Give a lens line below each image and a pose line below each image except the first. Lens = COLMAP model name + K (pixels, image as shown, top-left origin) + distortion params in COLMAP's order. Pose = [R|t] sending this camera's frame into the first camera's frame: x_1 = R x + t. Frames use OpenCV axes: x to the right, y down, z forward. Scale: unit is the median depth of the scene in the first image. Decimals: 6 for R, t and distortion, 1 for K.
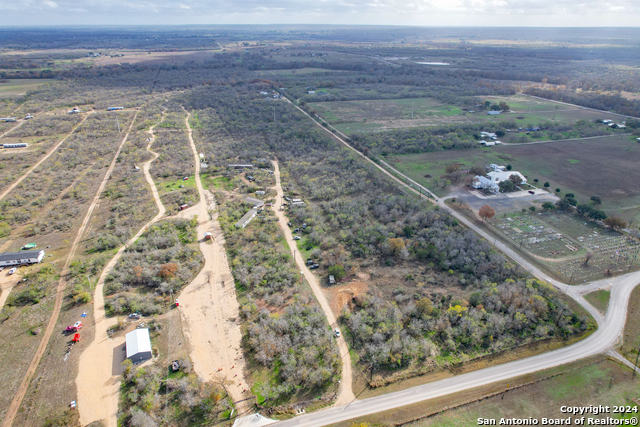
lens RADIAL K [[410.1, 0, 320.0], [0, 410.1, 213.5], [0, 0, 1]] dist [-0.084988, 0.084982]
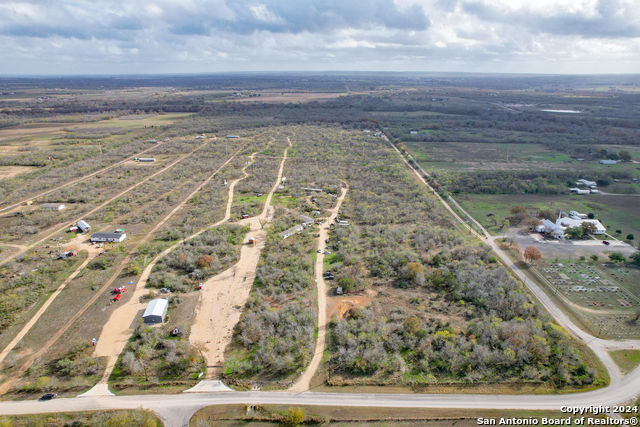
lens RADIAL K [[410.1, 0, 320.0], [0, 410.1, 213.5], [0, 0, 1]] dist [-0.084988, 0.084982]
pose [[0.952106, 0.100177, -0.288894, 0.223001], [-0.129053, 0.988187, -0.082654, 0.049413], [0.277201, 0.115978, 0.953787, -0.035852]]
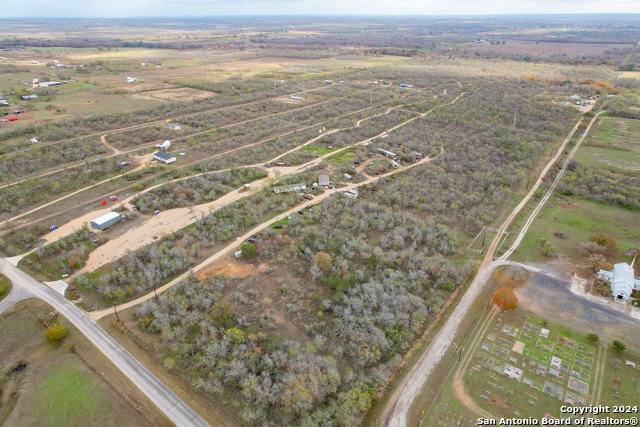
lens RADIAL K [[410.1, 0, 320.0], [0, 410.1, 213.5], [0, 0, 1]] dist [-0.084988, 0.084982]
pose [[0.587591, 0.358668, -0.725324, 0.709196], [-0.343132, 0.922253, 0.178074, -0.151912], [0.732801, 0.144247, 0.664977, 0.385428]]
